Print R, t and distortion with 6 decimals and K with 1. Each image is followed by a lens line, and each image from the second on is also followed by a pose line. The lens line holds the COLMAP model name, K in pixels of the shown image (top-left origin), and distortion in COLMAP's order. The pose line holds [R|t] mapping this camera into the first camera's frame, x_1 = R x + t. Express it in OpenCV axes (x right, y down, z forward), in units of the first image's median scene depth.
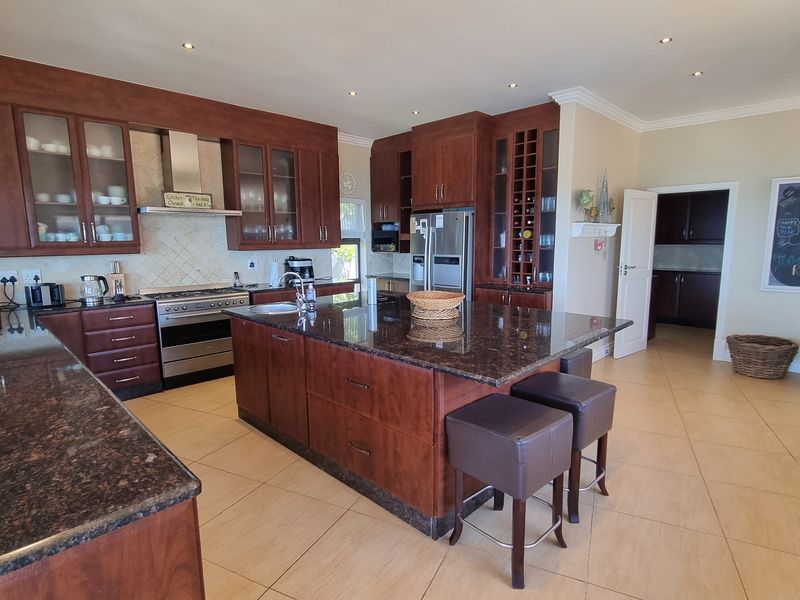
lens RADIAL K [[431.4, 0, 402.8], [0, 431.4, 300.0], [0, 0, 1]] dist [-0.002969, 0.000172]
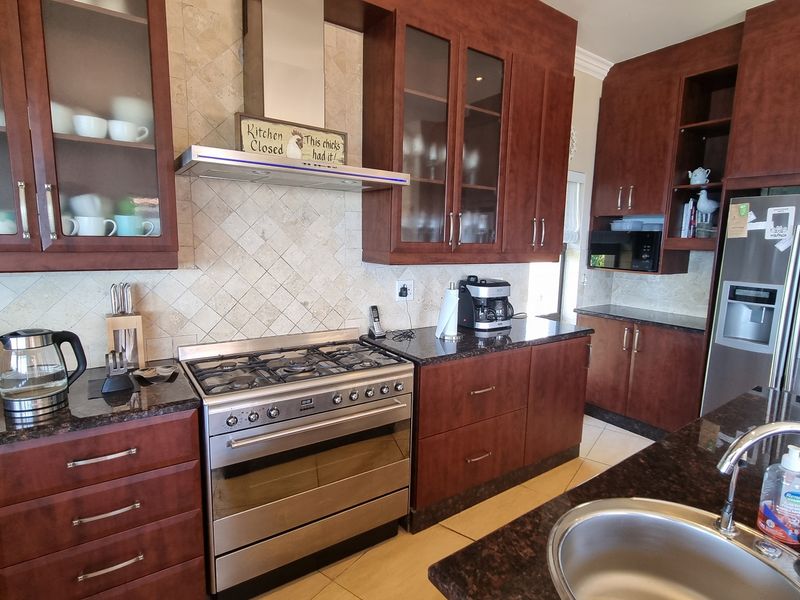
lens RADIAL K [[431.4, 0, 398.5], [0, 431.4, 301.2], [0, 0, 1]] dist [-0.002969, 0.000172]
pose [[0.982127, 0.055133, -0.179962, -0.286102], [-0.055635, 0.998449, 0.002261, -0.077282], [0.179808, 0.007791, 0.983671, 0.549671]]
